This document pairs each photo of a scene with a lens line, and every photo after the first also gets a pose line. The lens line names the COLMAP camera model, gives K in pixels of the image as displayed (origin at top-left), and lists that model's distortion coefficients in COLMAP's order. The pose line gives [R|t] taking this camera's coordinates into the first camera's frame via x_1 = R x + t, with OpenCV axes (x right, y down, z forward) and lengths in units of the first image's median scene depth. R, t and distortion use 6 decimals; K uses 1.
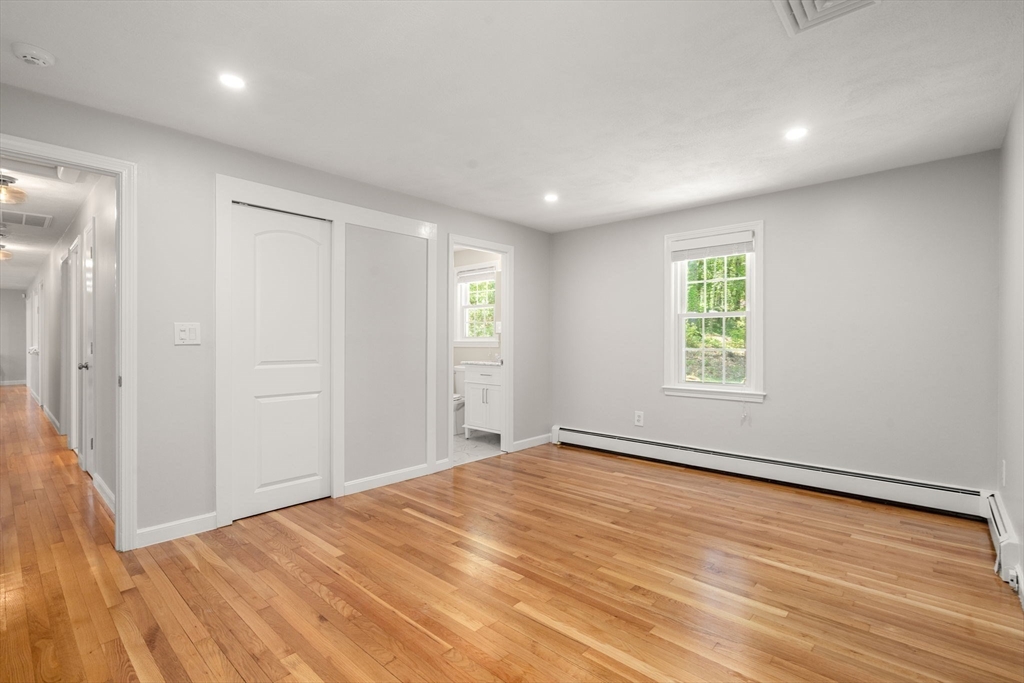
lens RADIAL K [[470.2, 0, 510.8], [0, 470.2, 344.7], [0, 0, 1]] dist [-0.001632, -0.000122]
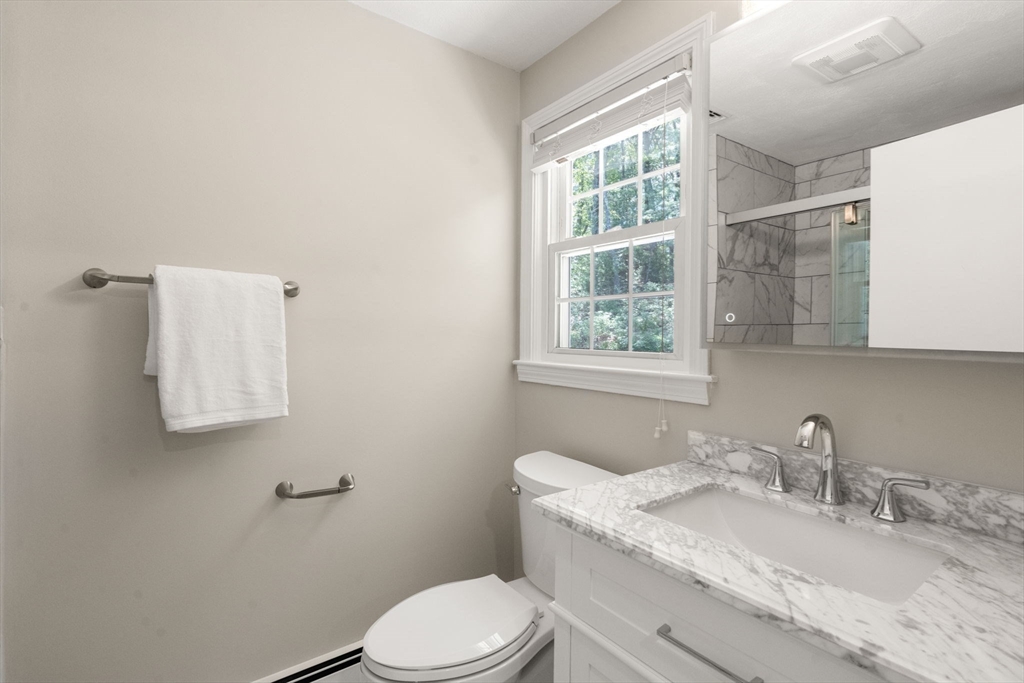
lens RADIAL K [[470.2, 0, 510.8], [0, 470.2, 339.6], [0, 0, 1]] dist [-0.001632, -0.000122]
pose [[0.979378, 0.005083, -0.201974, -0.066869], [-0.002283, 0.999898, 0.014094, -0.027035], [0.202025, -0.013342, 0.979290, 0.710516]]
